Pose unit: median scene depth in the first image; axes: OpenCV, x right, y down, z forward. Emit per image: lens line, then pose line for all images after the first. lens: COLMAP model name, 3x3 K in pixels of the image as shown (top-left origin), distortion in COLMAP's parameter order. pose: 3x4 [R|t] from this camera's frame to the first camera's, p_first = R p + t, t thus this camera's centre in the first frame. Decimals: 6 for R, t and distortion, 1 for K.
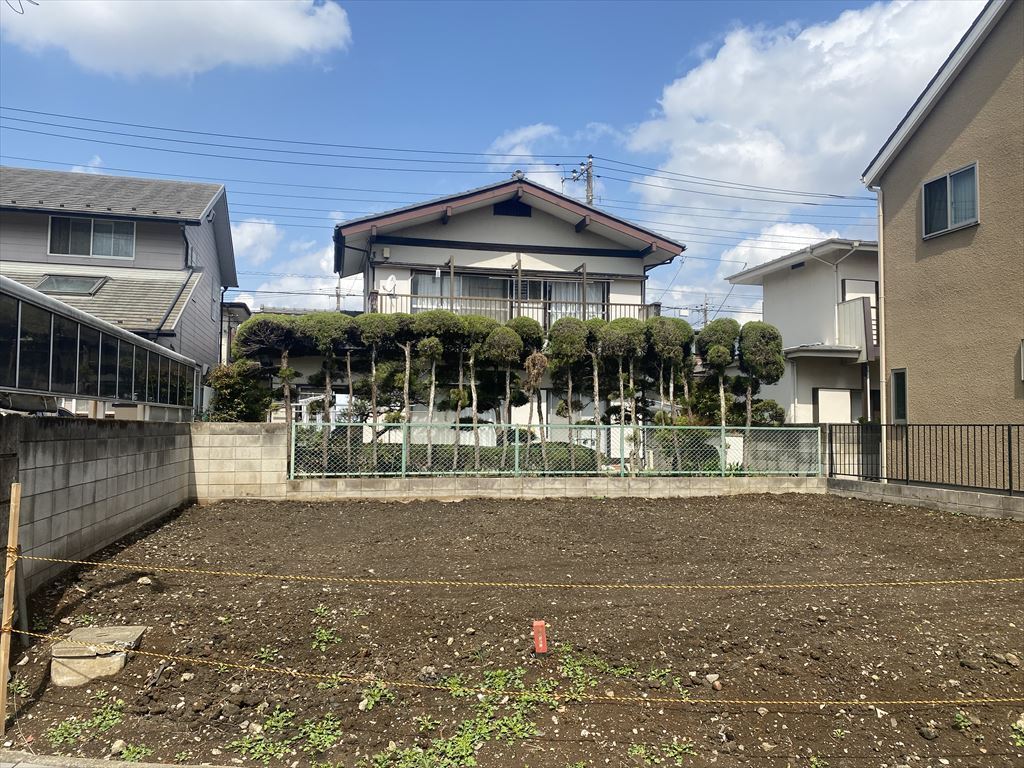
lens RADIAL K [[780.6, 0, 510.0], [0, 780.6, 385.2], [0, 0, 1]] dist [0.059169, -0.073363]
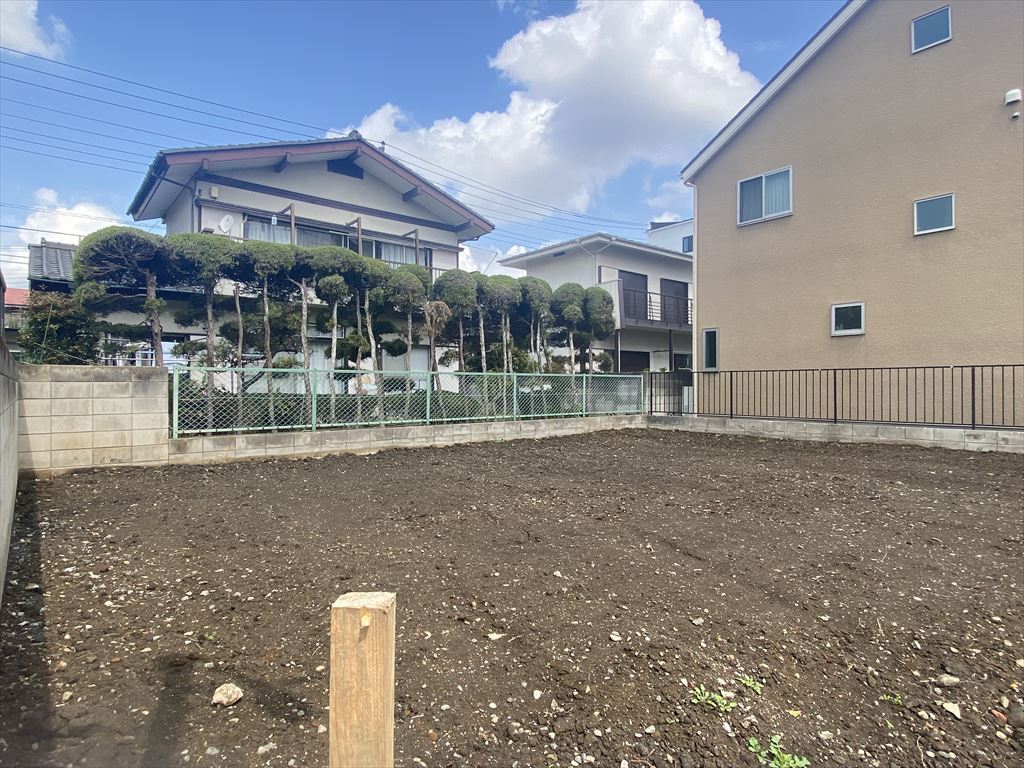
lens RADIAL K [[573.0, 0, 506.7], [0, 573.0, 383.0], [0, 0, 1]] dist [0.044767, -0.043569]
pose [[0.896681, -0.006925, 0.442622, -0.215460], [-0.015739, 0.998747, 0.047510, 0.028332], [-0.442397, -0.049568, 0.895449, 0.303027]]
